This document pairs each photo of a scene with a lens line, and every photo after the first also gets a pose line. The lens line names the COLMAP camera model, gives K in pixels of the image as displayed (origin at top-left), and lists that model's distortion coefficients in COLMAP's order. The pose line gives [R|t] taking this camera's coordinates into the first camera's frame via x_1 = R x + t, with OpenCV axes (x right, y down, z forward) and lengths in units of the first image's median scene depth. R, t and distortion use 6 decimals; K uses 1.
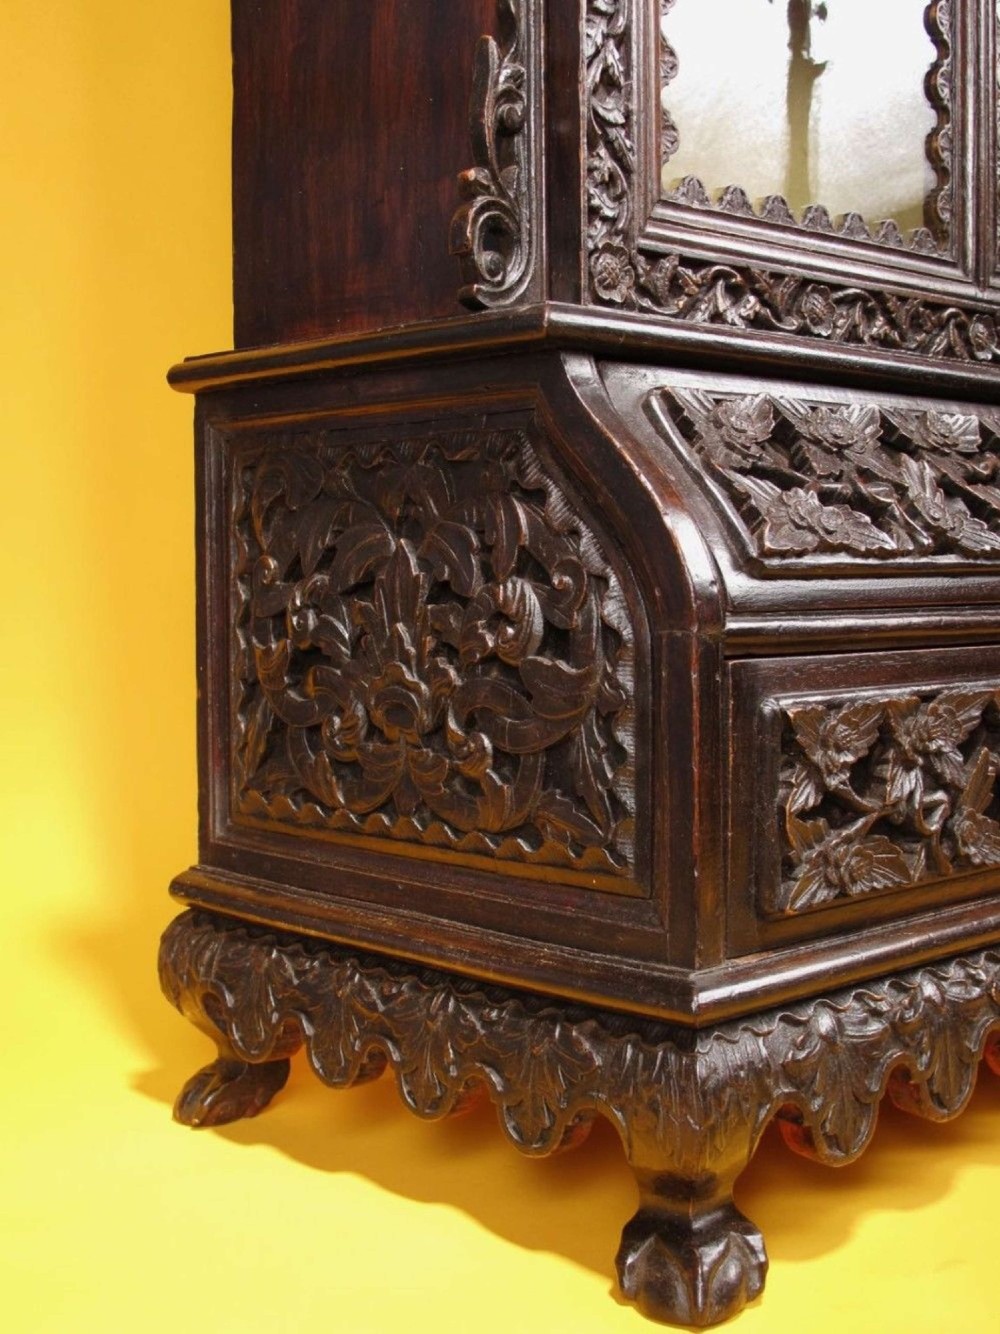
lens RADIAL K [[1761.3, 0, 532.8], [0, 1761.3, 657.4], [0, 0, 1]] dist [-0.089922, 0.000000]
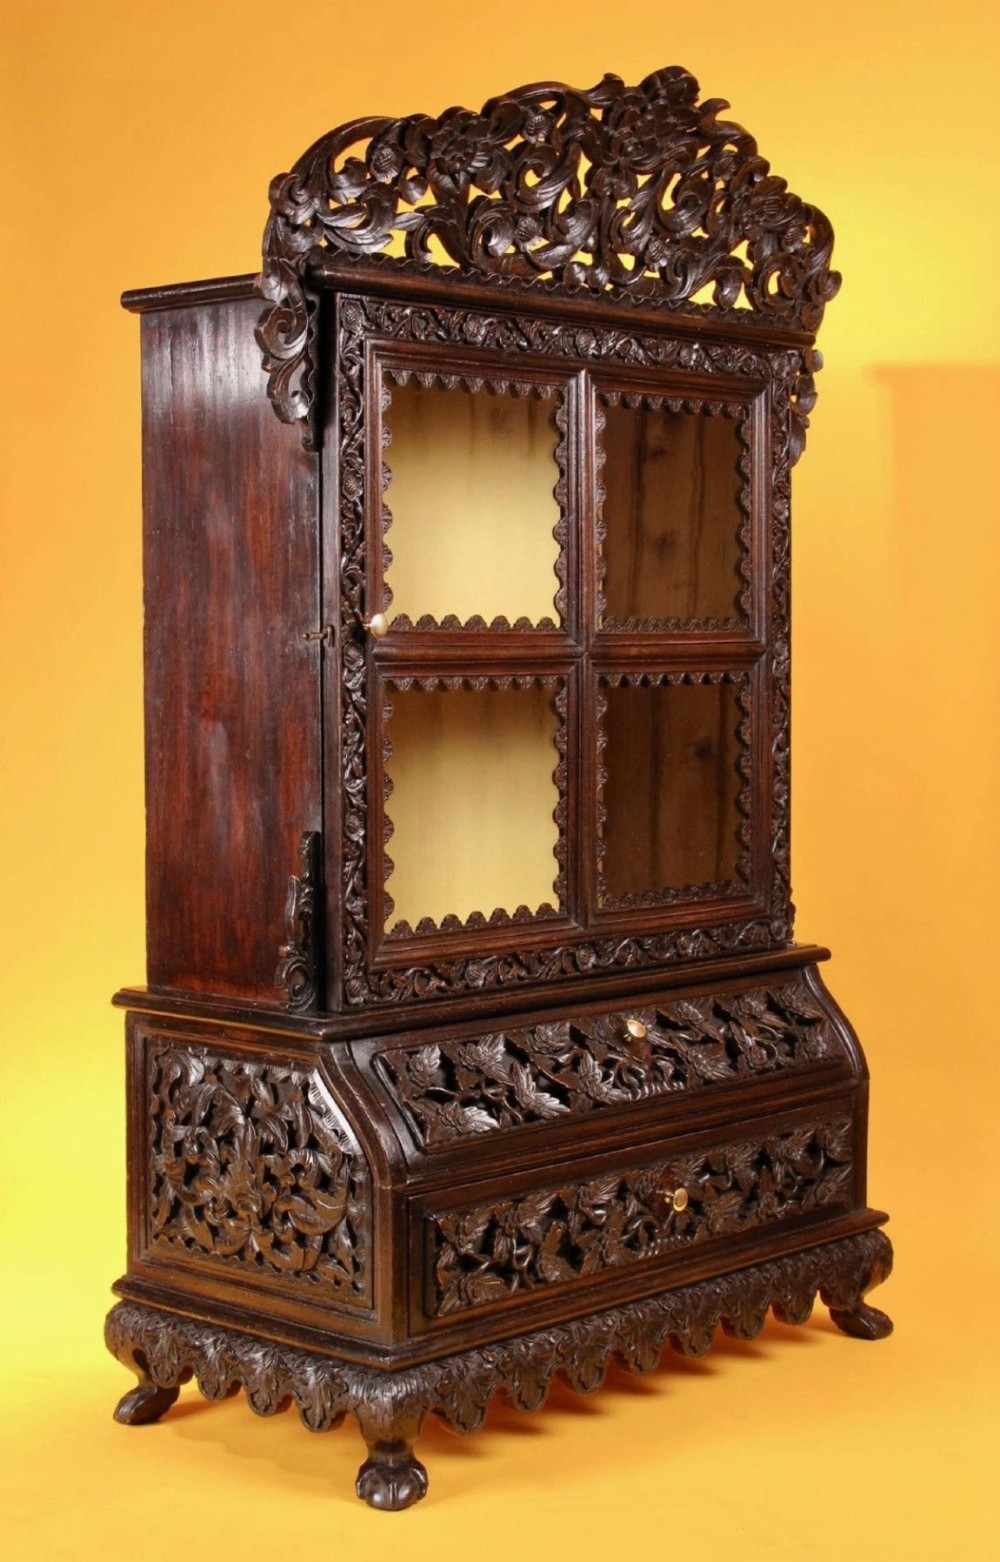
lens RADIAL K [[2589.6, 0, 506.2], [0, 2589.6, 726.8], [0, 0, 1]] dist [-0.138198, 0.000000]
pose [[0.998180, 0.001158, 0.060294, 0.038190], [-0.000332, 0.999906, -0.013718, -0.484350], [-0.060305, 0.013673, 0.998086, -1.950783]]
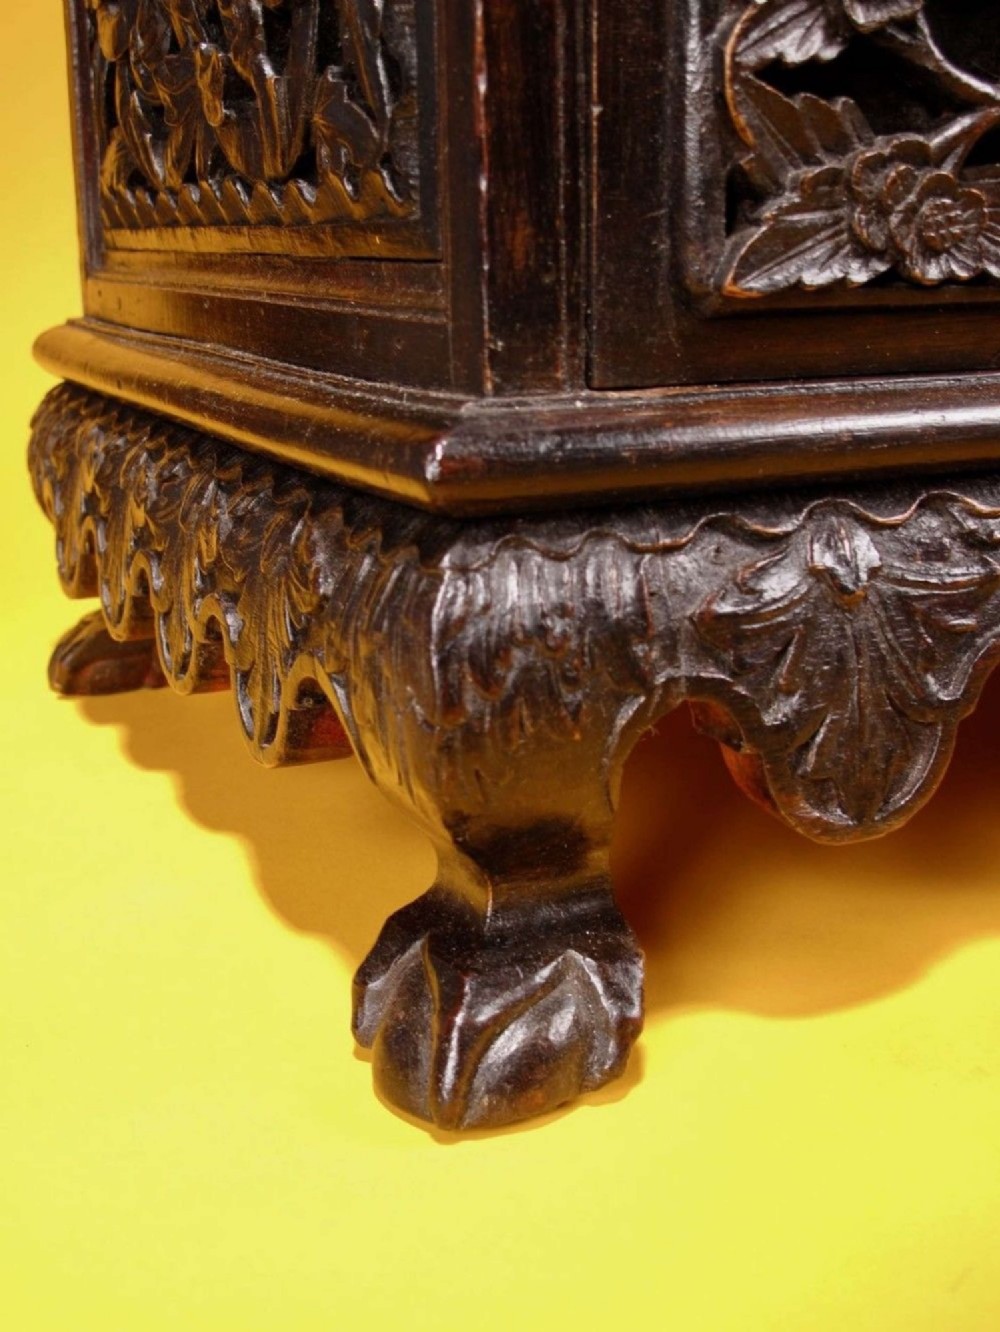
lens RADIAL K [[1758.7, 0, 503.6], [0, 1758.7, 692.1], [0, 0, 1]] dist [-0.089922, 0.000000]
pose [[0.944244, 0.073746, -0.320882, 0.229745], [-0.002085, 0.975913, 0.218150, 0.139678], [0.329241, -0.205318, 0.921653, 0.511099]]
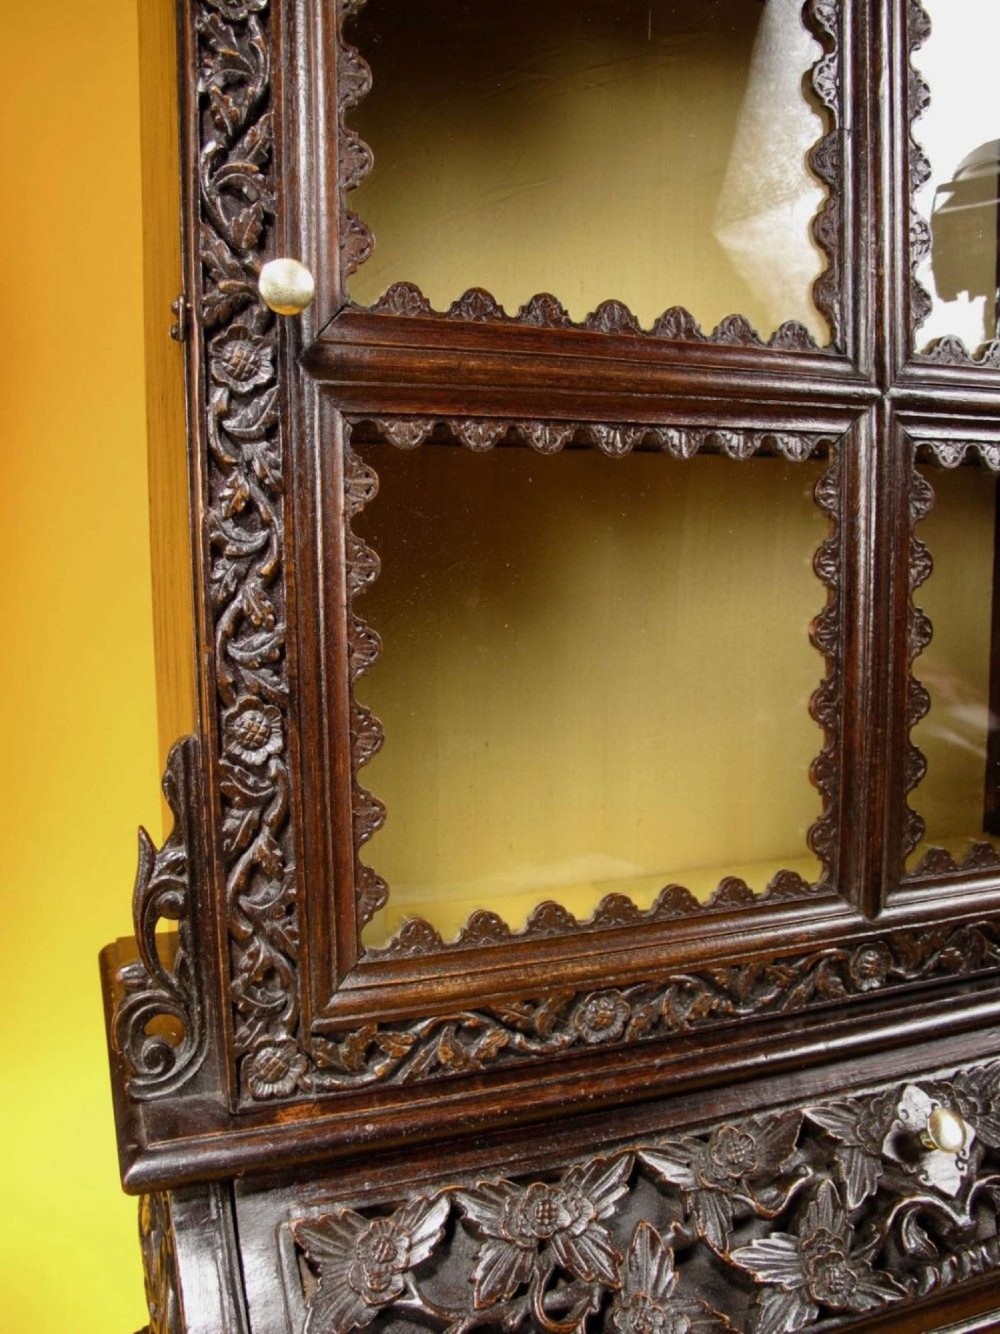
lens RADIAL K [[1179.1, 0, 498.3], [0, 1179.1, 674.7], [0, 0, 1]] dist [-0.137501, 0.032176]
pose [[0.918593, 0.034120, -0.393730, 0.405909], [-0.013940, 0.998444, 0.054001, -0.477536], [0.394960, -0.044116, 0.917639, 0.490048]]
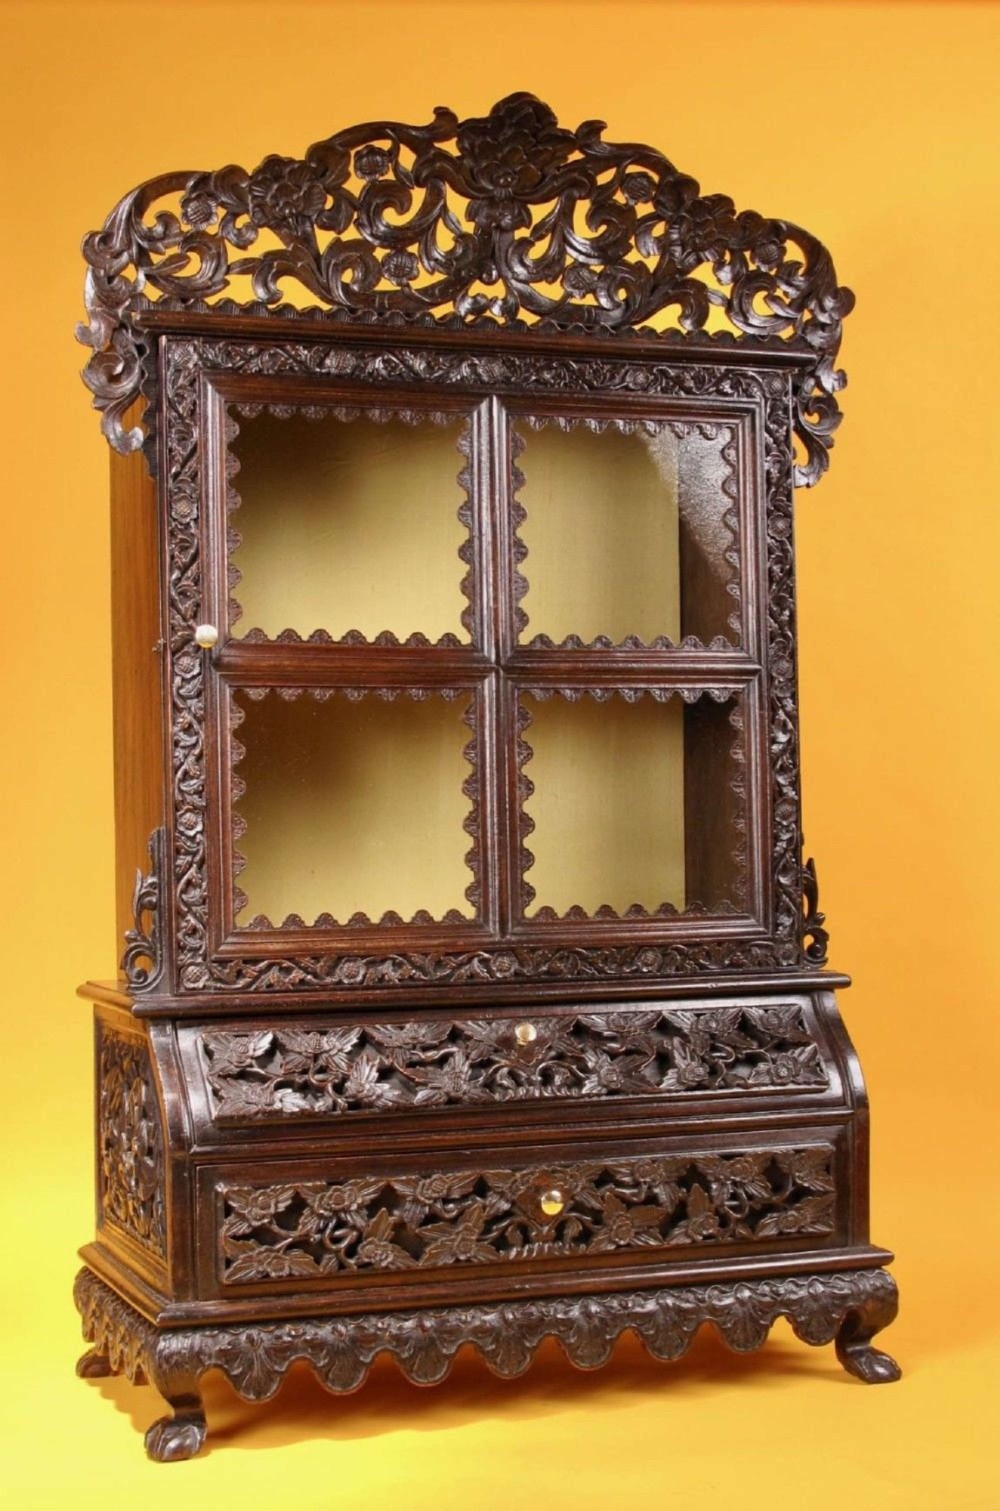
lens RADIAL K [[2411.1, 0, 523.9], [0, 2411.1, 756.5], [0, 0, 1]] dist [-0.099819, 0.000000]
pose [[0.921267, -0.021602, -0.388330, 1.577868], [-0.007649, 0.997257, -0.073624, -0.277004], [0.388855, 0.070798, 0.918575, -1.566308]]
